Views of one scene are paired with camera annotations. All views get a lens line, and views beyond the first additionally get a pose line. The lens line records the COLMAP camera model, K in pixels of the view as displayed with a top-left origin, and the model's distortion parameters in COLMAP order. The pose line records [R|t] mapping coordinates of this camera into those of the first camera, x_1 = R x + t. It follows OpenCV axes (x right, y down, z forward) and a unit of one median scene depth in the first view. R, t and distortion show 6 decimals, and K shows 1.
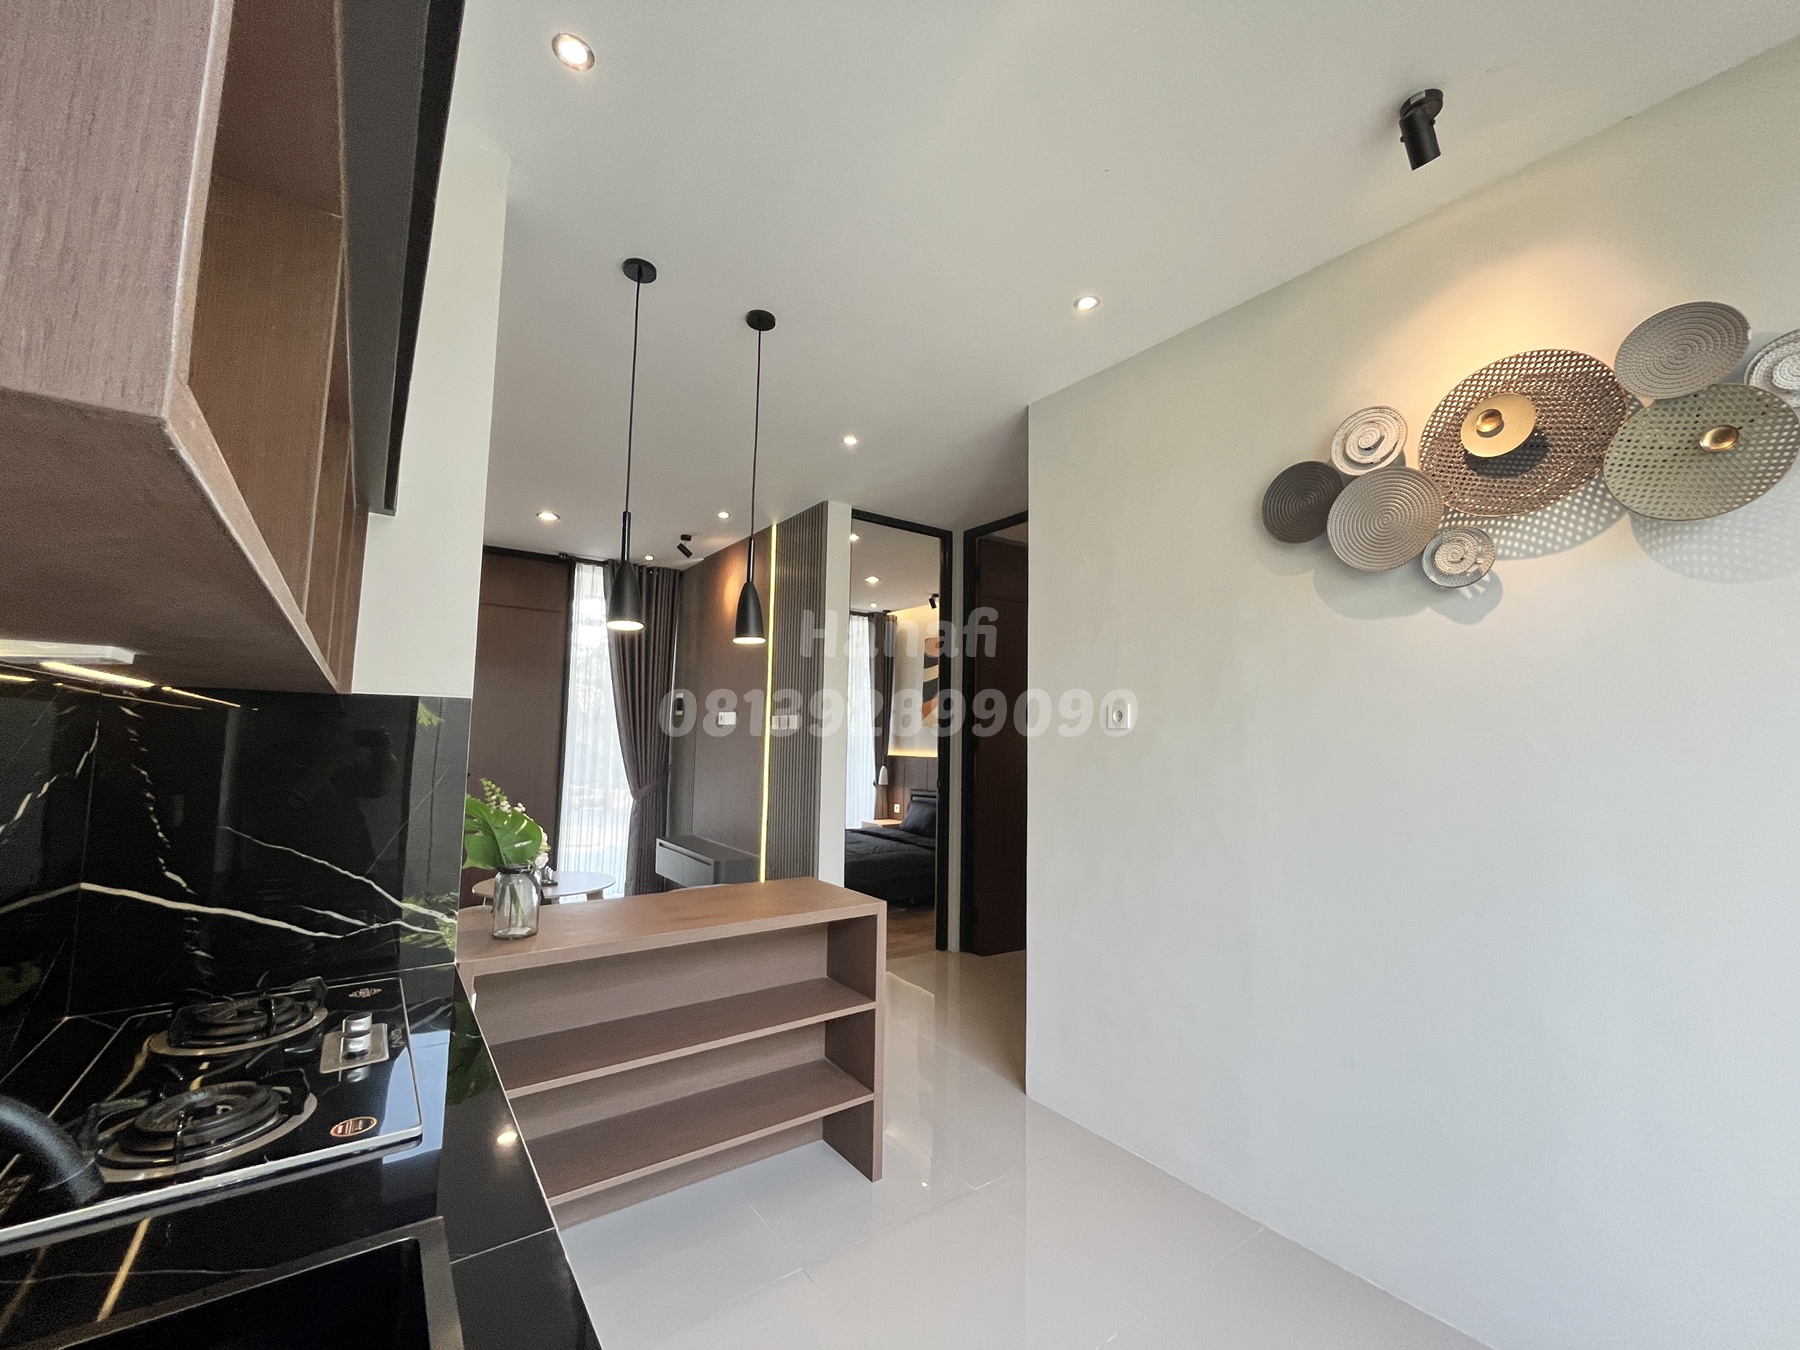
lens RADIAL K [[730.5, 0, 895.1], [0, 730.5, 679.0], [0, 0, 1]] dist [-0.003251, 0.000694]
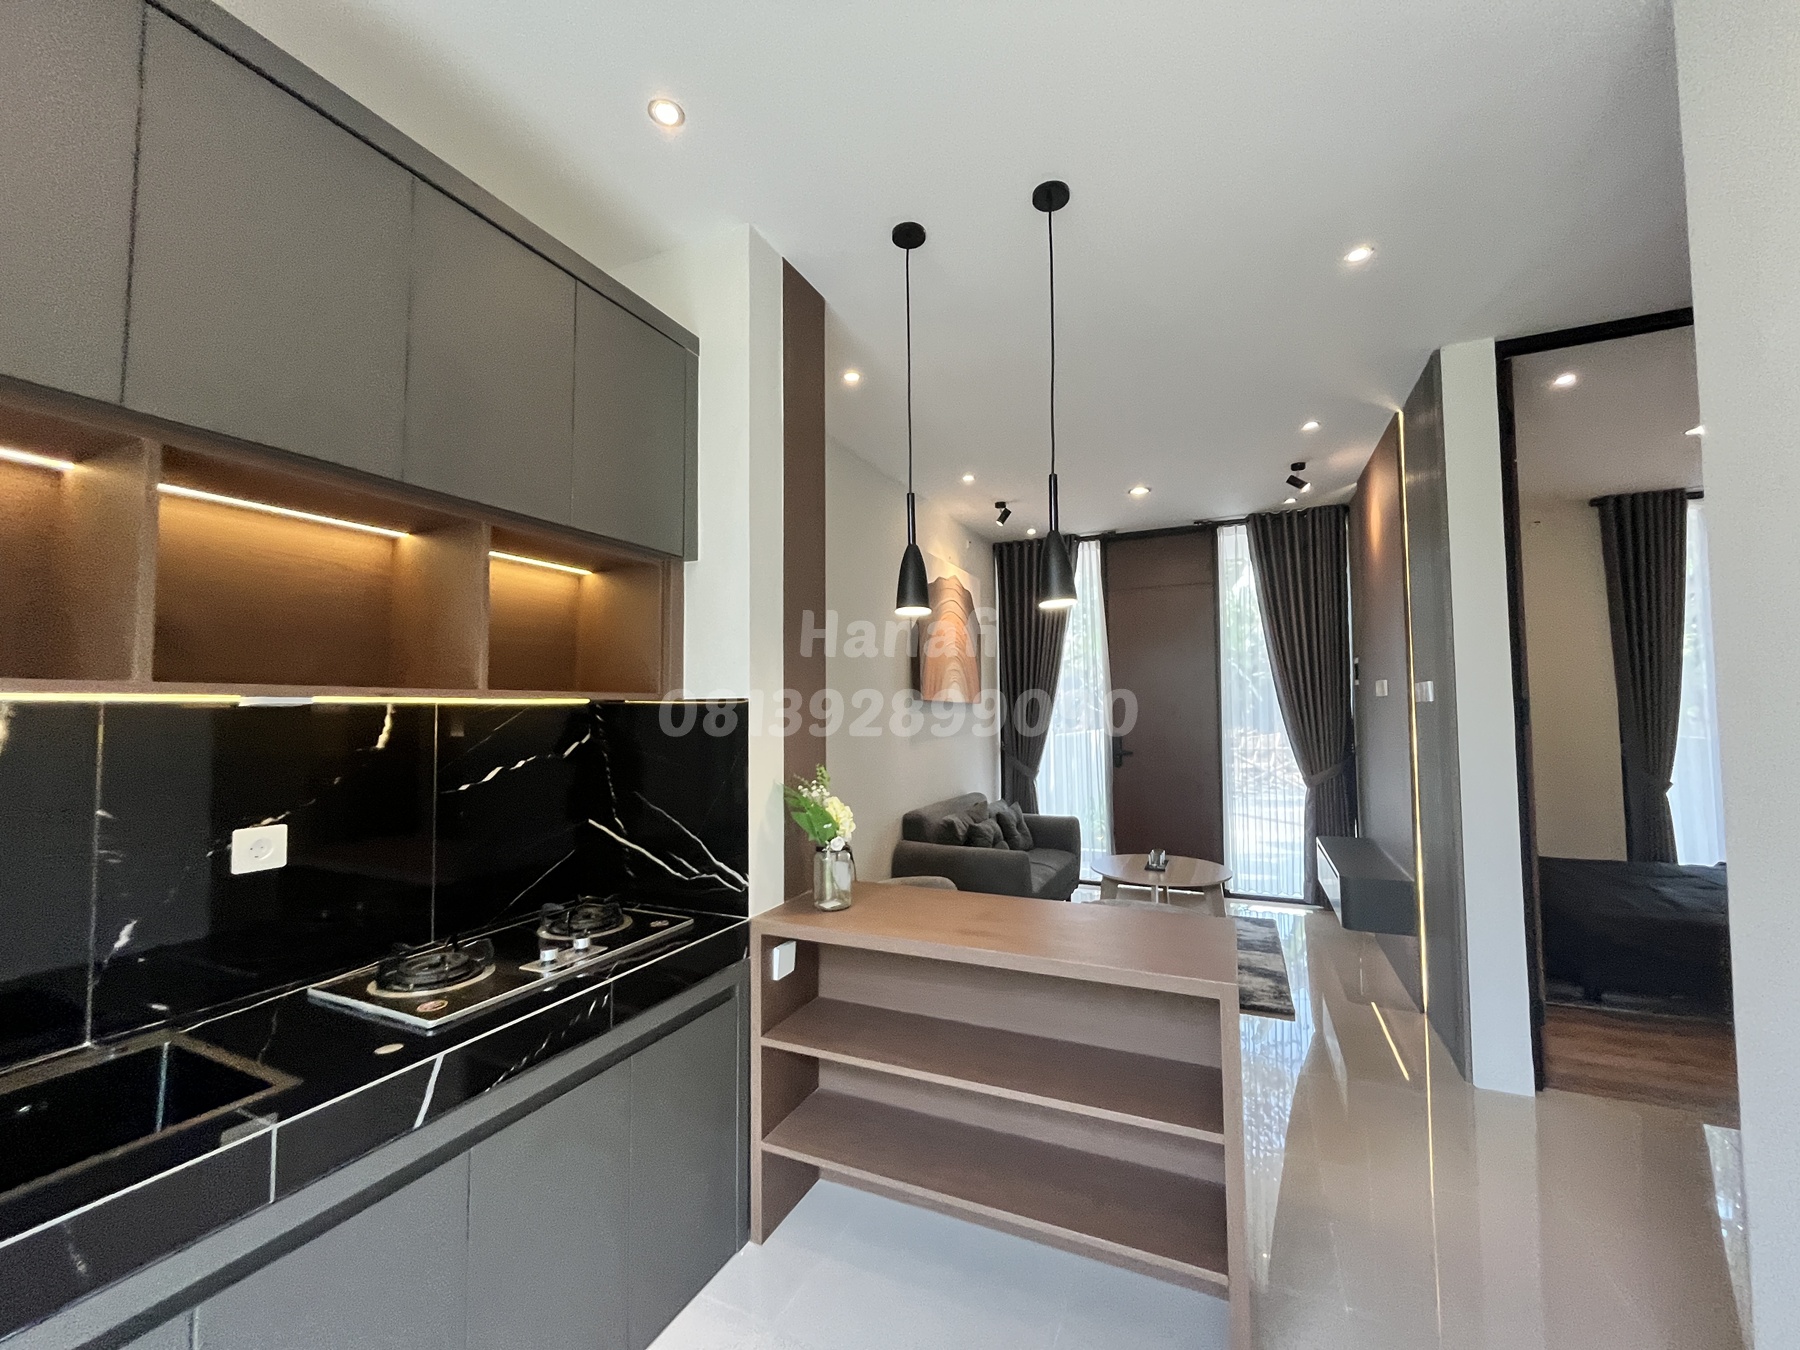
lens RADIAL K [[730.5, 0, 892.5], [0, 730.5, 677.0], [0, 0, 1]] dist [-0.003251, 0.000694]
pose [[0.479271, -0.059742, -0.875631, 0.147183], [0.090378, 0.995736, -0.018469, 0.008923], [0.873001, -0.070287, 0.482627, 0.162826]]
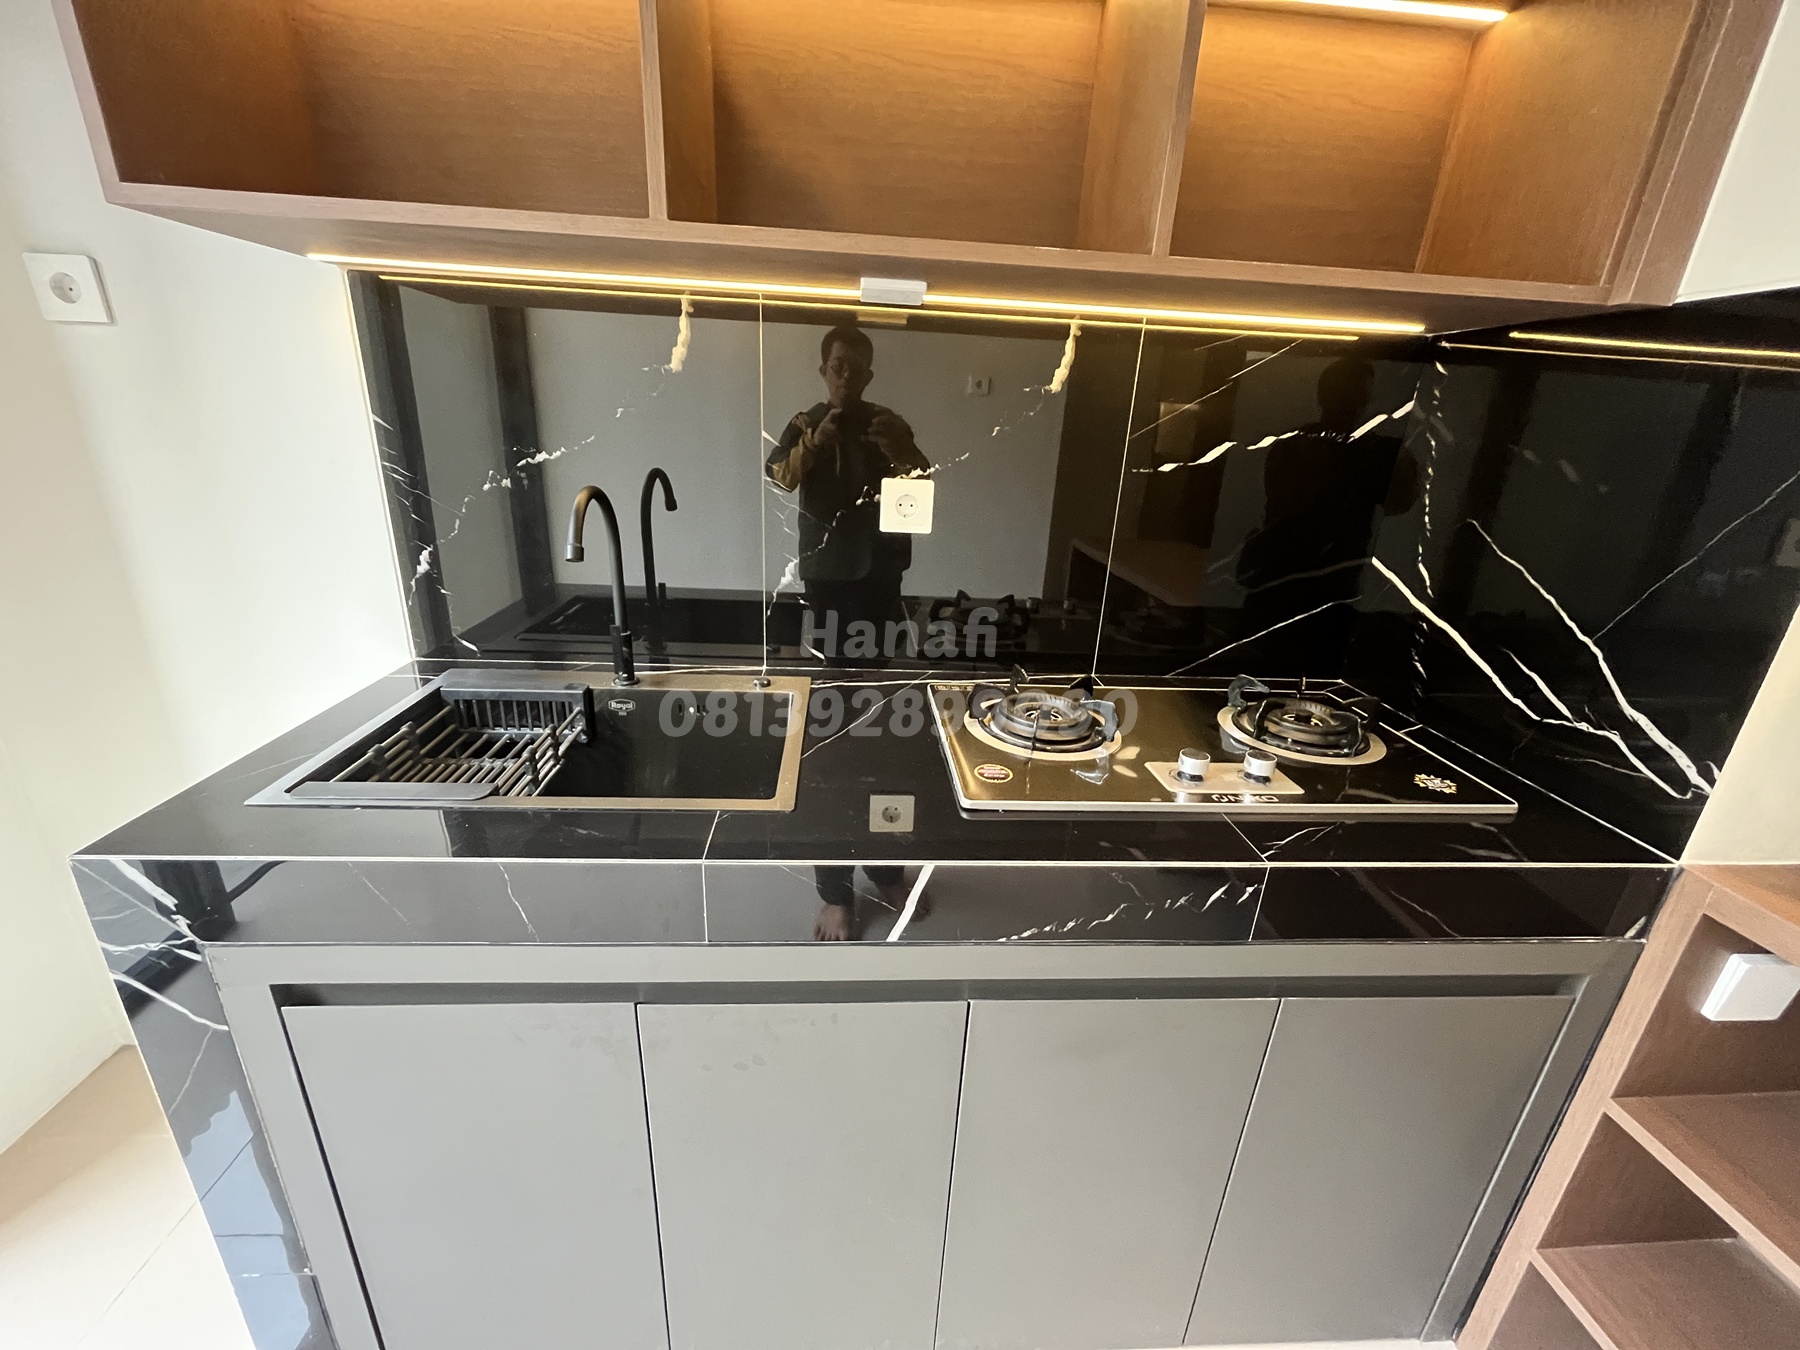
lens RADIAL K [[730.5, 0, 896.2], [0, 730.5, 673.8], [0, 0, 1]] dist [-0.003251, 0.000694]
pose [[-0.534645, 0.241175, -0.809932, 0.014143], [0.014786, 0.960935, 0.276379, 0.029581], [0.844947, 0.135790, -0.517325, 0.196343]]
